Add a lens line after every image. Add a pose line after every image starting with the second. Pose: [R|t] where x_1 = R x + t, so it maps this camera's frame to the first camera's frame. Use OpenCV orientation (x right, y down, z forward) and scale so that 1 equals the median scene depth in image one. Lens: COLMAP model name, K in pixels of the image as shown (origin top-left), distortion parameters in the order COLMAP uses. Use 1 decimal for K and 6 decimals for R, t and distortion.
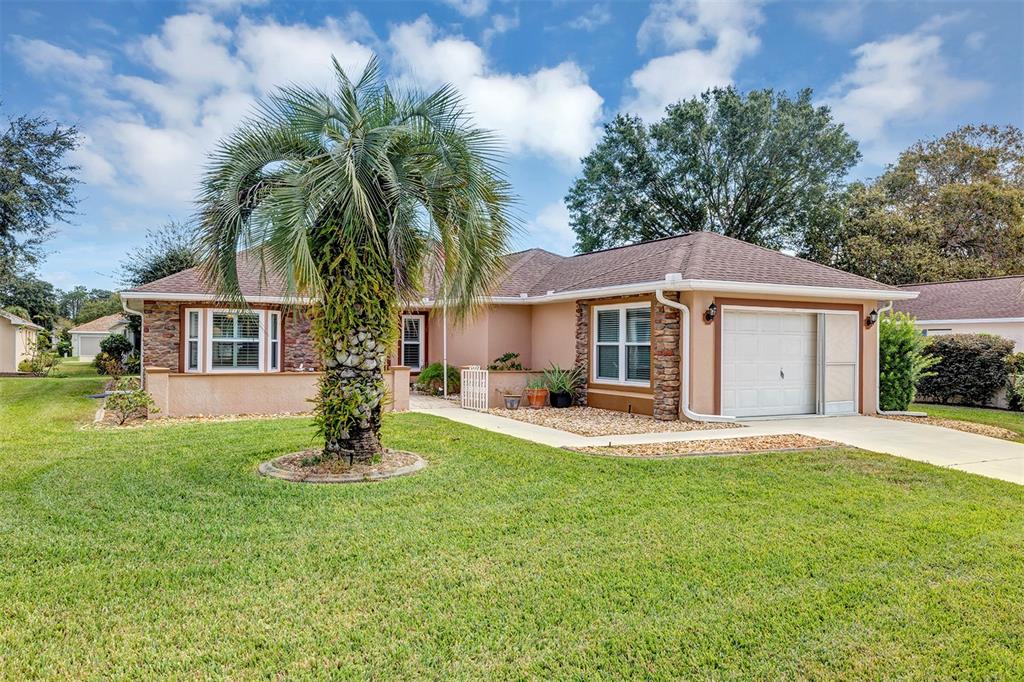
lens RADIAL K [[750.1, 0, 512.4], [0, 750.1, 341.9], [0, 0, 1]] dist [-0.002421, -0.000587]
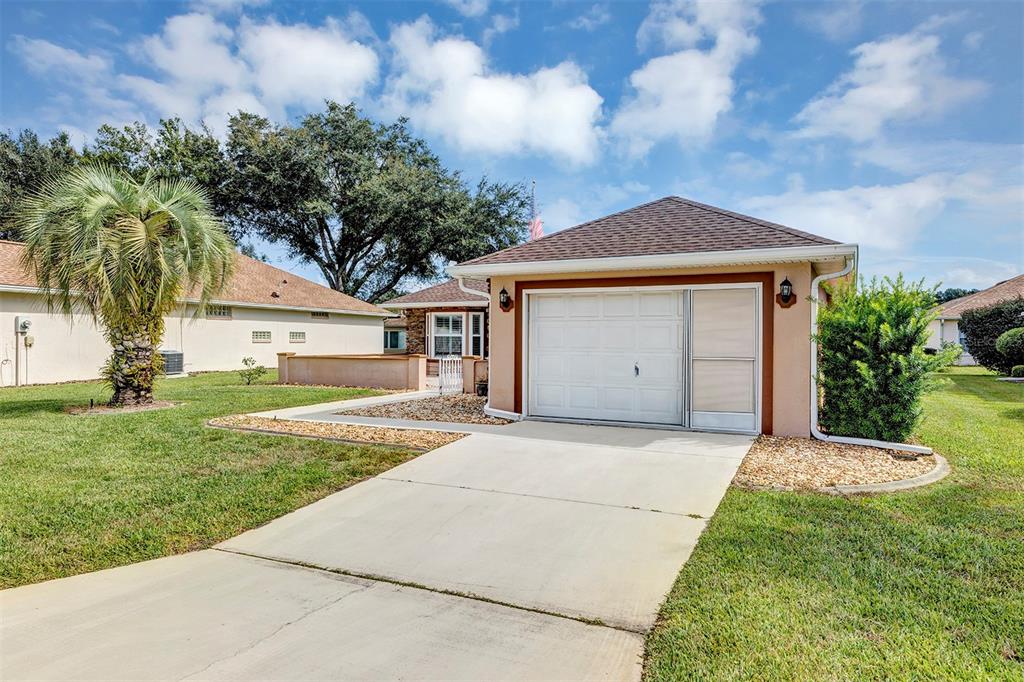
lens RADIAL K [[661.2, 0, 510.4], [0, 661.2, 340.6], [0, 0, 1]] dist [0.001733, 0.000130]
pose [[0.598268, -0.002433, -0.801292, 0.735459], [0.002666, 0.999996, -0.001045, 0.010434], [0.801291, -0.001511, 0.598272, 0.417788]]
